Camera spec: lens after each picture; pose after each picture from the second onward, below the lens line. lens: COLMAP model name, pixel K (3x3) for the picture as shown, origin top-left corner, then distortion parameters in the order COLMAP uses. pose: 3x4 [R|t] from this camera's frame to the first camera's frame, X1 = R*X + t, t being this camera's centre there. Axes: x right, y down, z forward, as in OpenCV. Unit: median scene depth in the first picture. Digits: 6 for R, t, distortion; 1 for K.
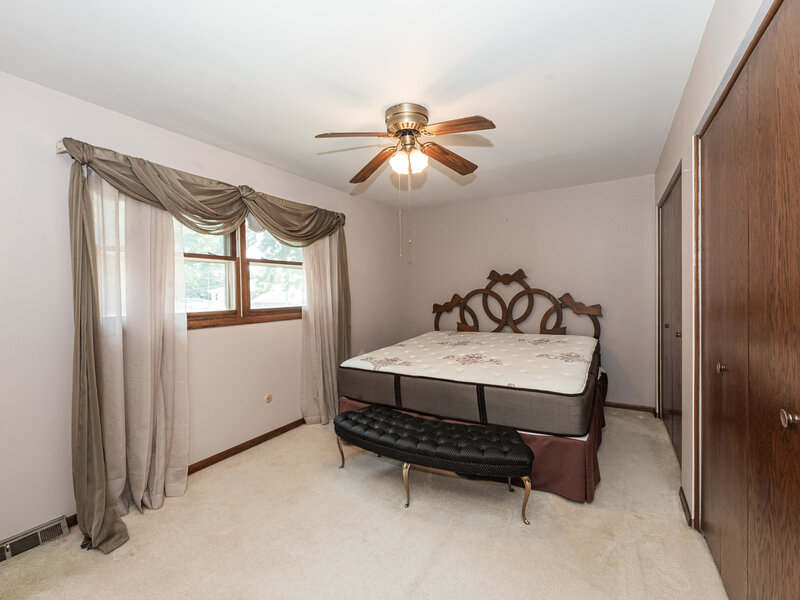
lens RADIAL K [[364.6, 0, 414.3], [0, 364.6, 297.9], [0, 0, 1]] dist [-0.000124, -0.000068]
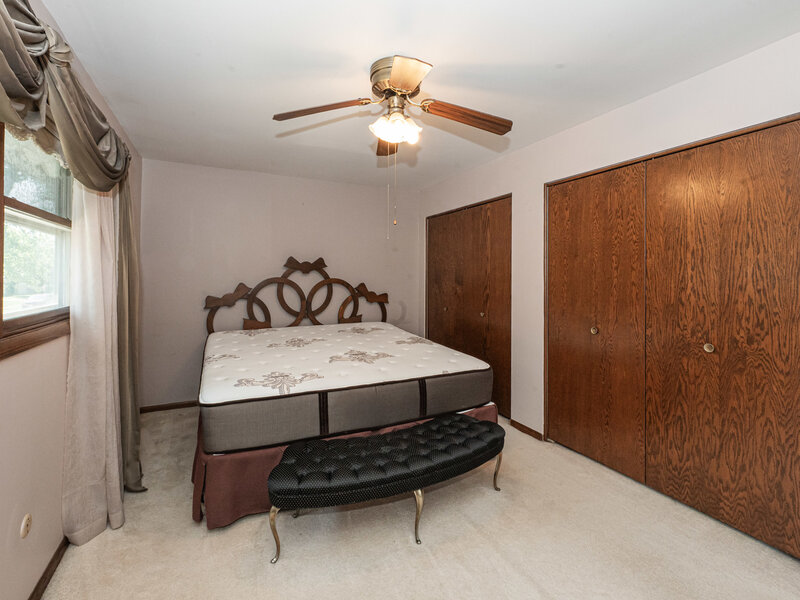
lens RADIAL K [[363.1, 0, 401.4], [0, 363.1, 276.6], [0, 0, 1]] dist [-0.000313, -0.000103]
pose [[0.568471, 0.016846, 0.822531, -0.380324], [0.002813, 0.999745, -0.022420, -0.007397], [-0.822698, 0.015059, 0.568279, 0.287146]]
